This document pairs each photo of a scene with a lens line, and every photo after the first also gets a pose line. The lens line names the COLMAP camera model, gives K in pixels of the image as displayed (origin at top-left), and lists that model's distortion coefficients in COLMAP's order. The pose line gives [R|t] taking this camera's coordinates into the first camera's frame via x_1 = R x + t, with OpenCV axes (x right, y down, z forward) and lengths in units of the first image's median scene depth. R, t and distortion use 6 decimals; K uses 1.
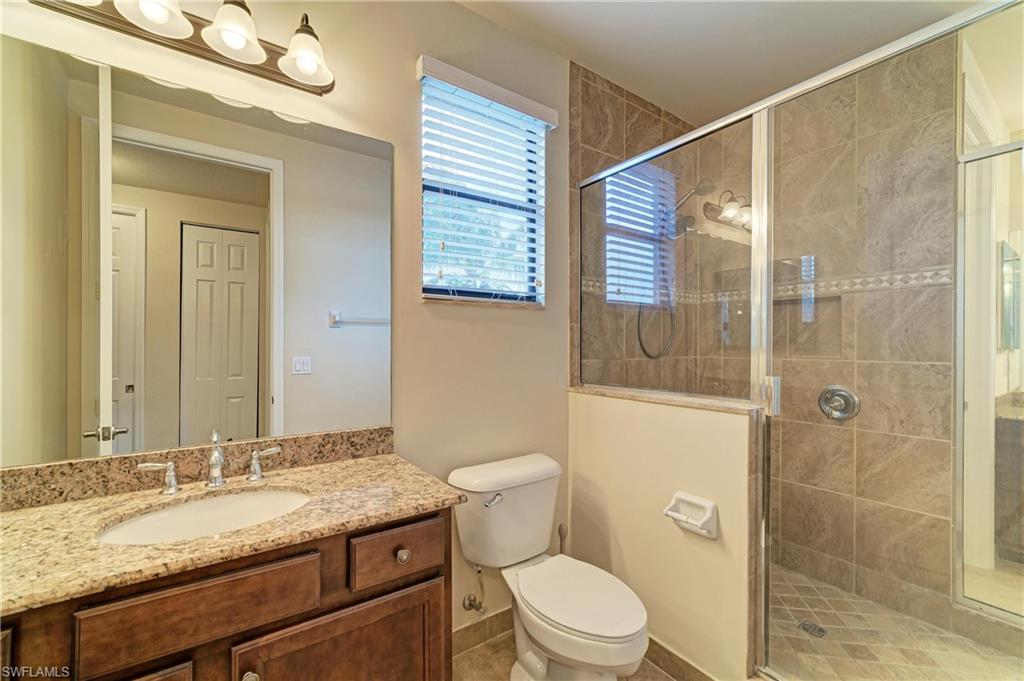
lens RADIAL K [[425.8, 0, 506.0], [0, 425.8, 342.1], [0, 0, 1]] dist [0.001148, 0.000545]
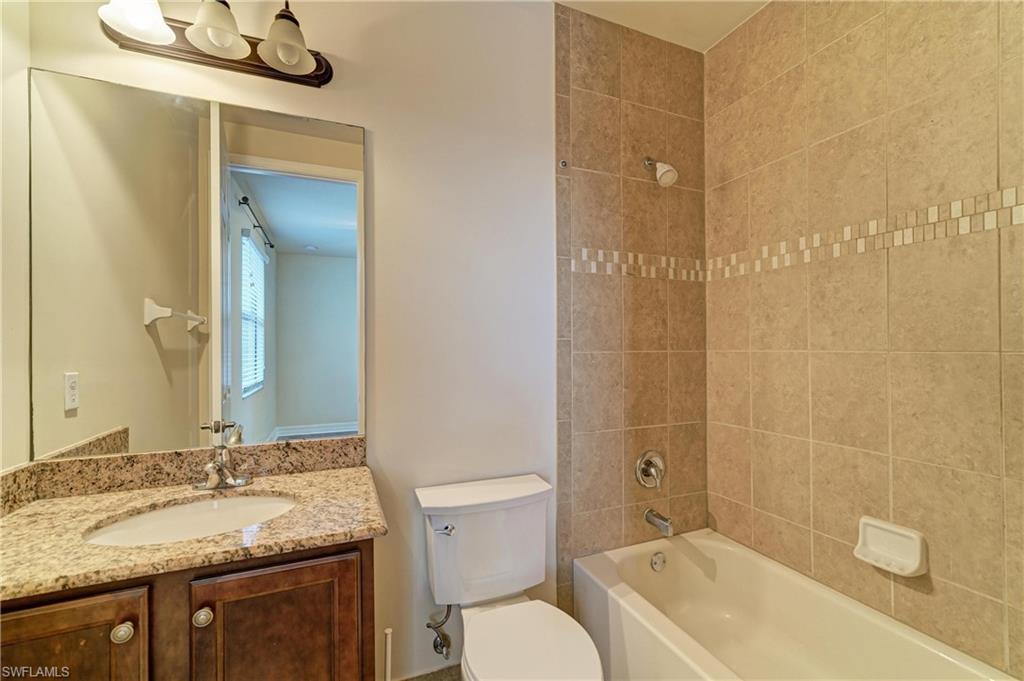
lens RADIAL K [[425.8, 0, 514.7], [0, 425.8, 343.5], [0, 0, 1]] dist [0.001148, 0.000545]
pose [[0.978244, -0.004914, -0.207398, 0.236247], [0.005066, 0.999987, 0.000199, 0.001027], [0.207394, -0.001246, 0.978257, 0.167453]]
